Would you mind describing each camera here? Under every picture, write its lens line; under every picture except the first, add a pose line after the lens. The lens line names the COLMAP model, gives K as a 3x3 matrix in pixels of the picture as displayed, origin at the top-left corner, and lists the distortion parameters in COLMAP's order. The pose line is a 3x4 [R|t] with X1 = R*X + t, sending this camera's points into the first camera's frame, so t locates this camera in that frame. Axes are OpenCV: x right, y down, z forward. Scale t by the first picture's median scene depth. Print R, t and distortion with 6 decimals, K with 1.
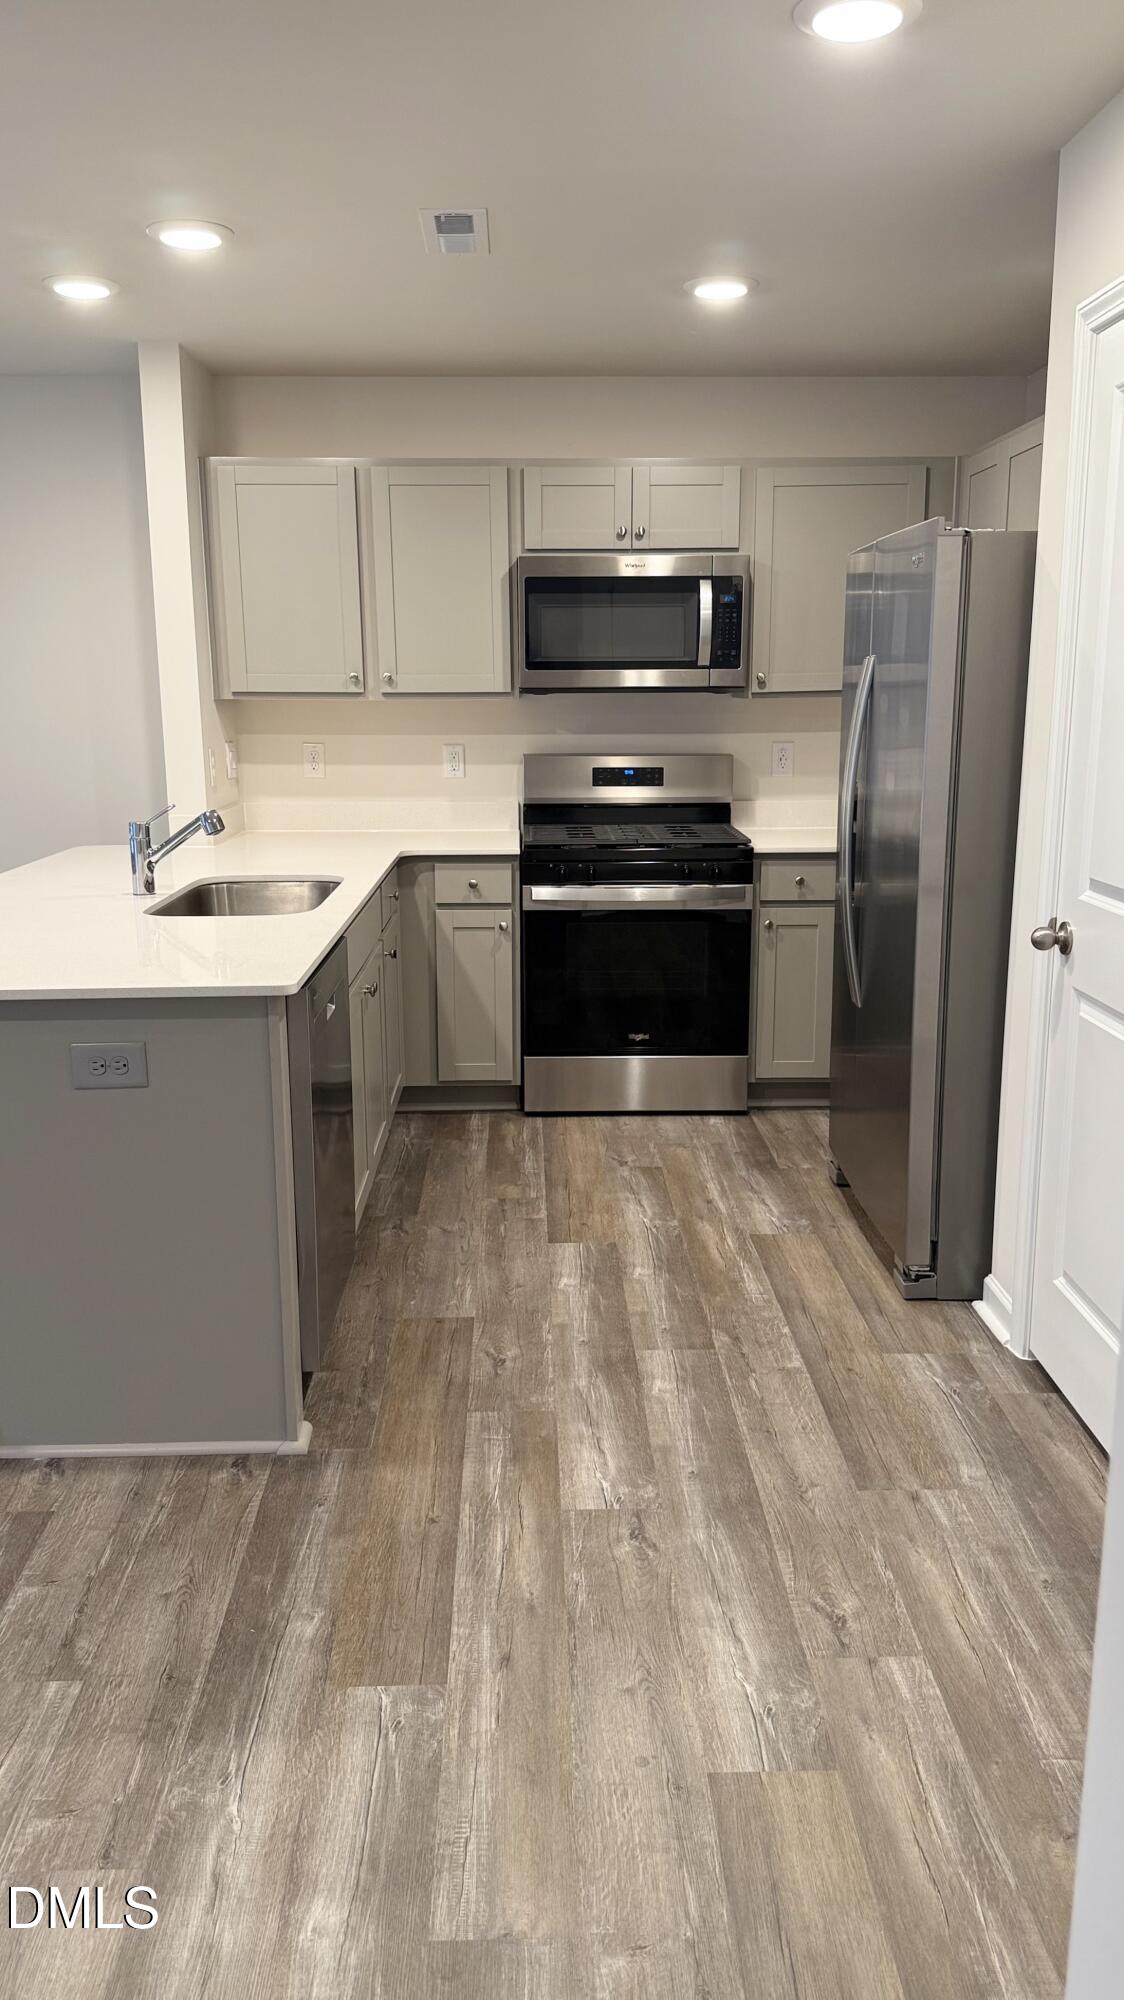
lens RADIAL K [[1444.3, 0, 555.9], [0, 1444.3, 996.9], [0, 0, 1]] dist [0.186314, -0.352838]
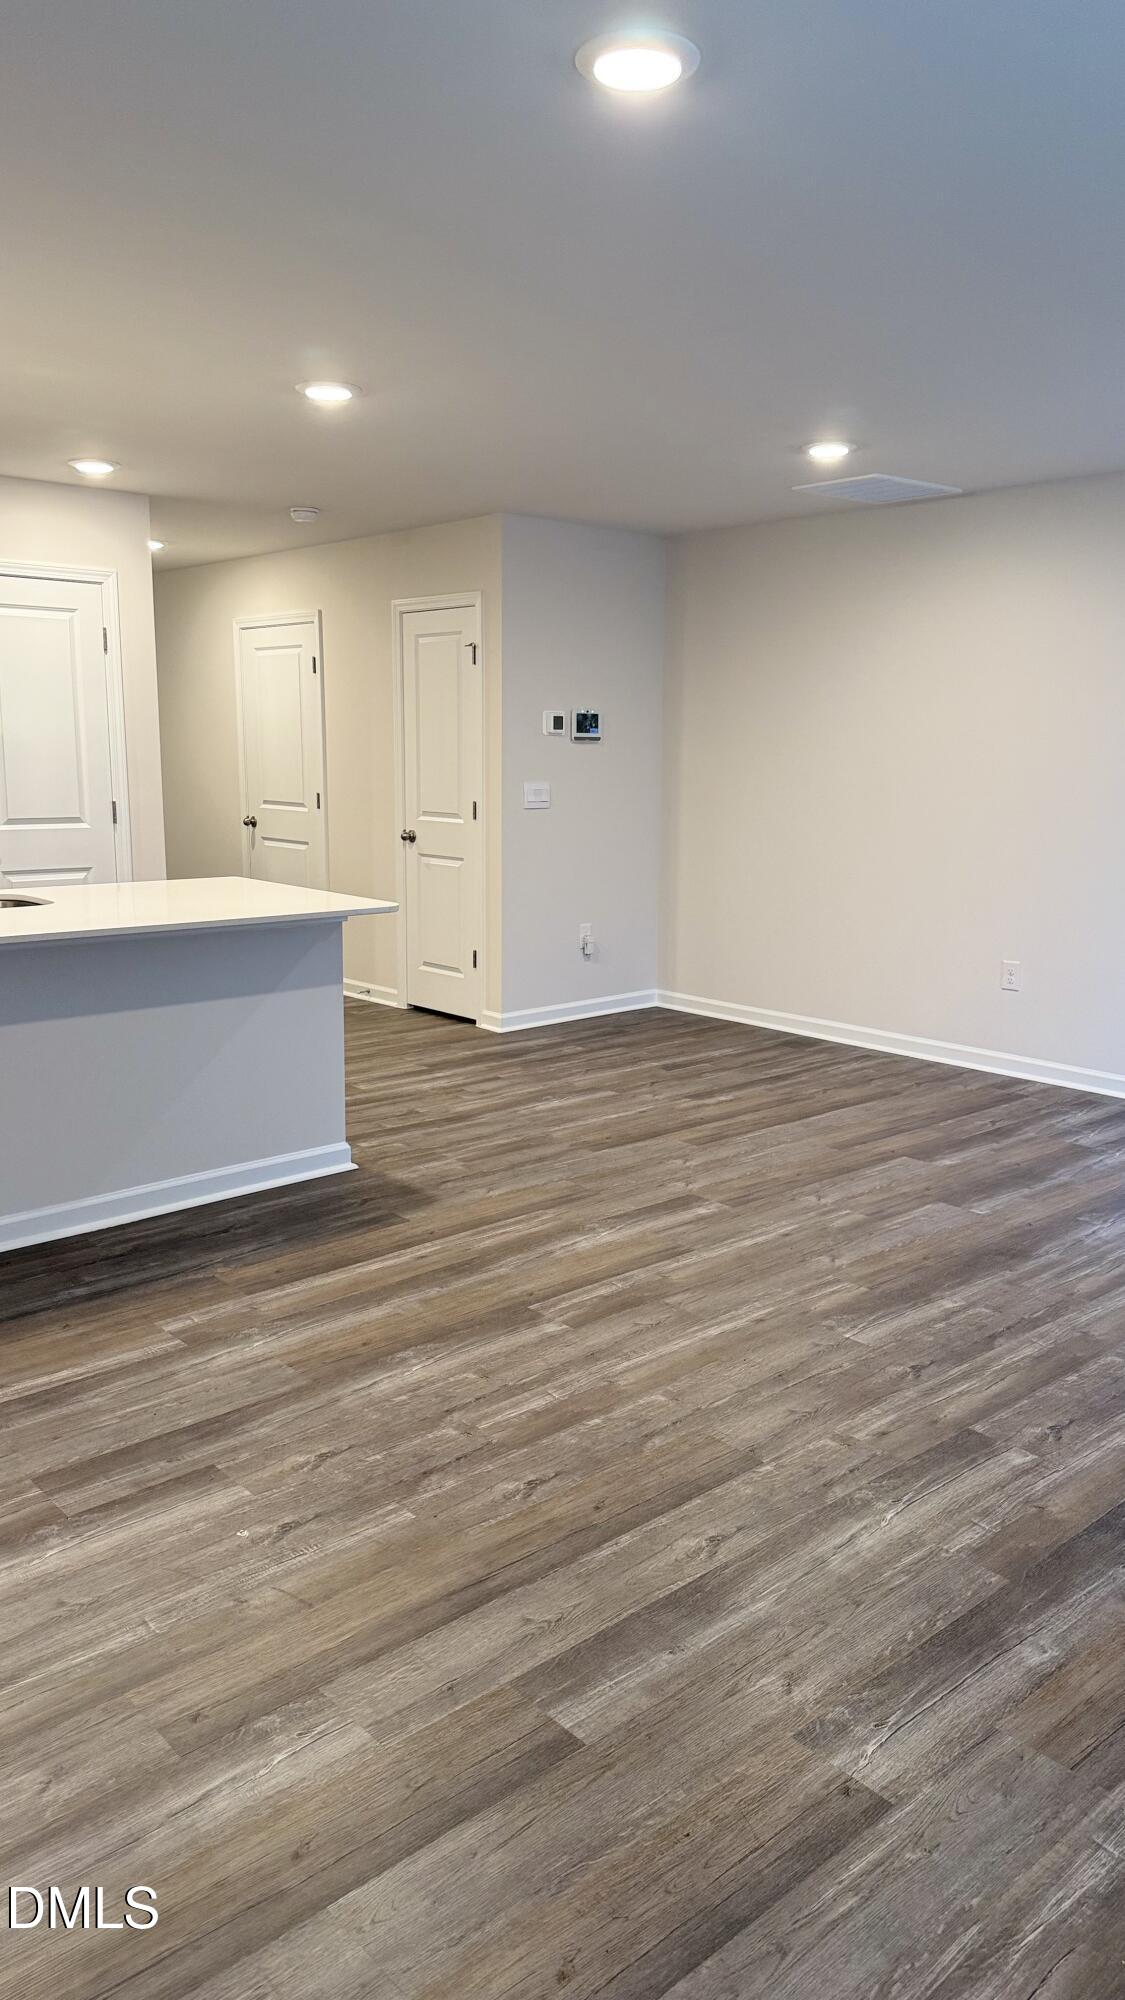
lens RADIAL K [[1370.8, 0, 570.7], [0, 1370.8, 1039.0], [0, 0, 1]] dist [0.059210, -0.117800]
pose [[-0.647963, -0.156701, 0.745379, -1.240745], [0.154533, 0.931209, 0.330104, -0.228080], [-0.745831, 0.329081, -0.579173, 1.160891]]
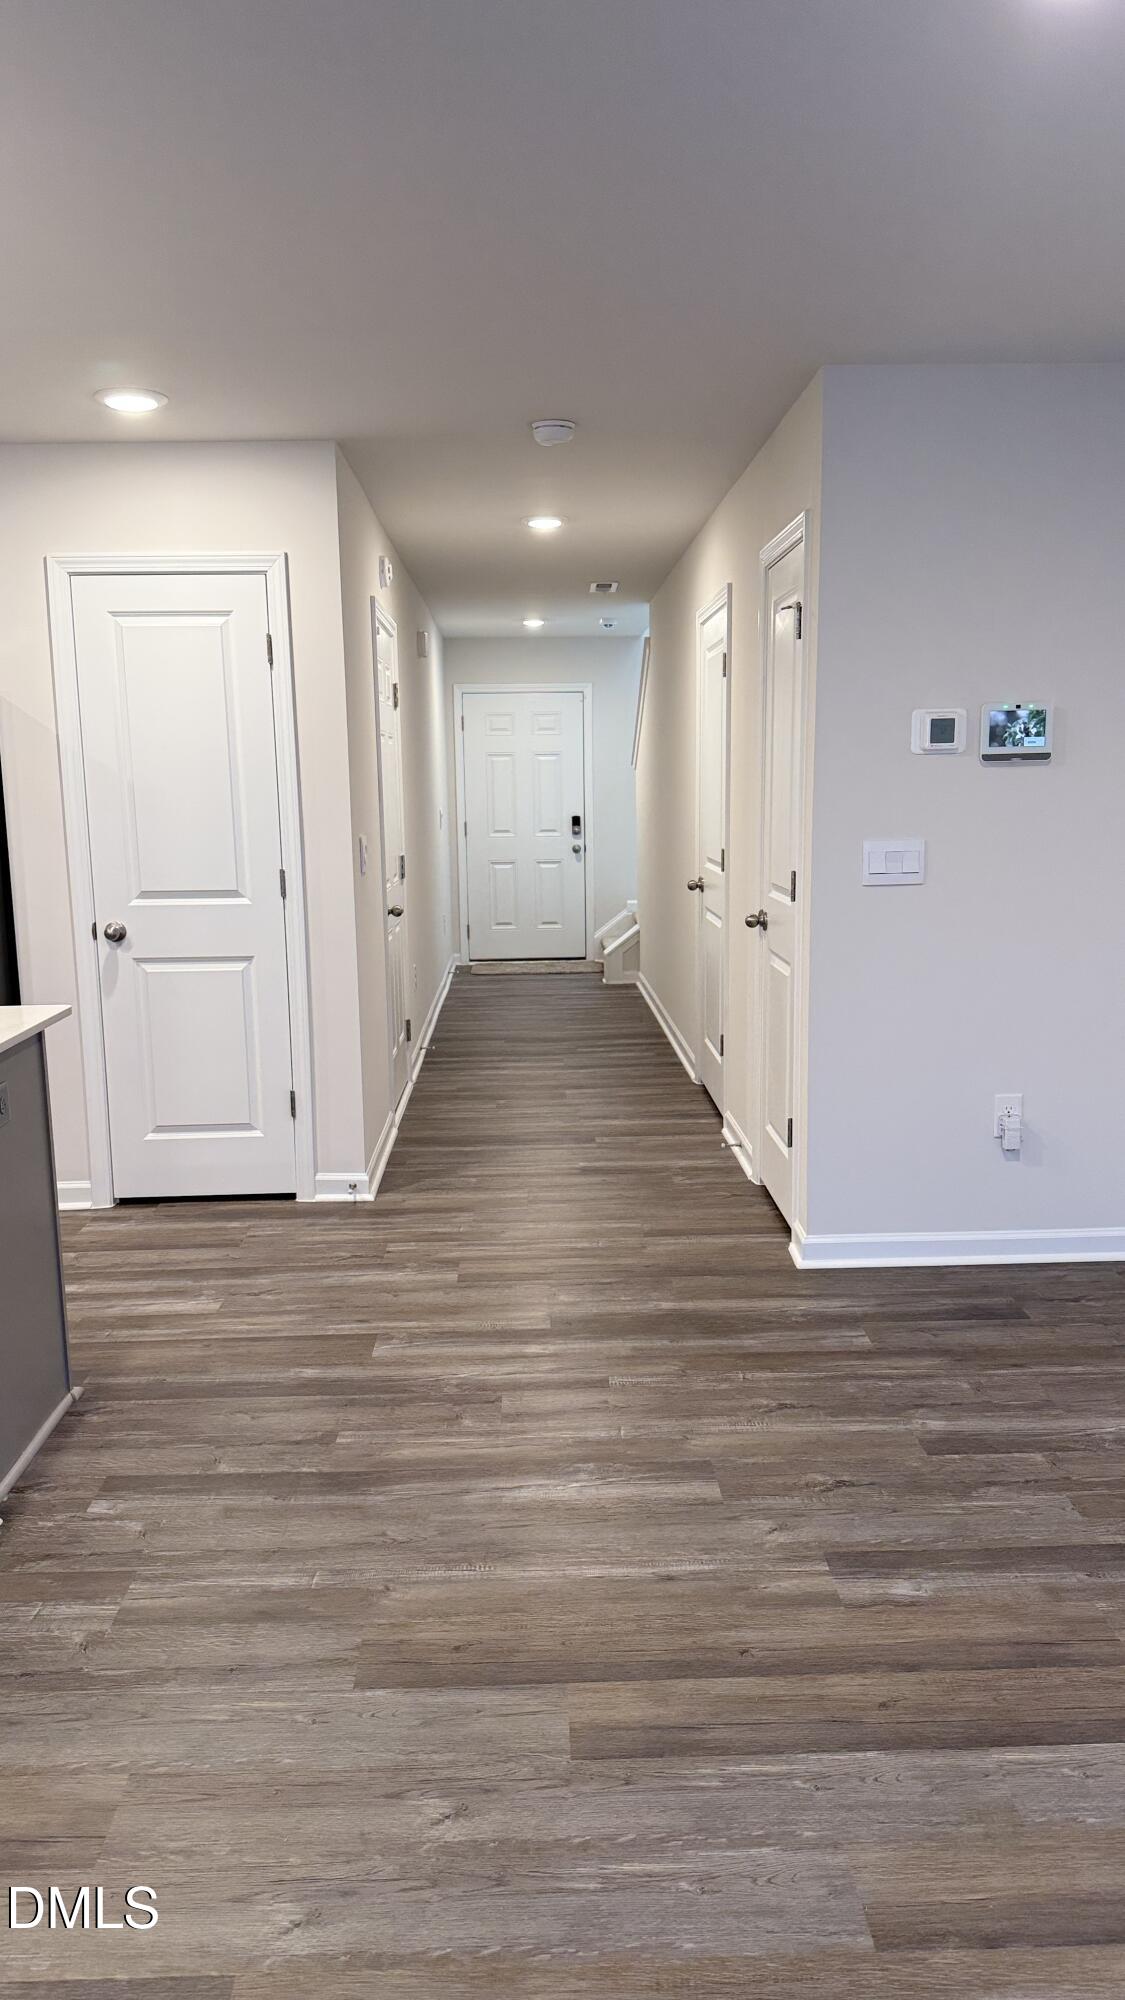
lens RADIAL K [[1398.6, 0, 559.6], [0, 1398.6, 1003.5], [0, 0, 1]] dist [0.166555, -0.336598]
pose [[0.000395, -0.153393, 0.988165, -0.890566], [0.227420, 0.962286, 0.149285, -0.061963], [-0.973797, 0.224670, 0.035265, 0.337947]]
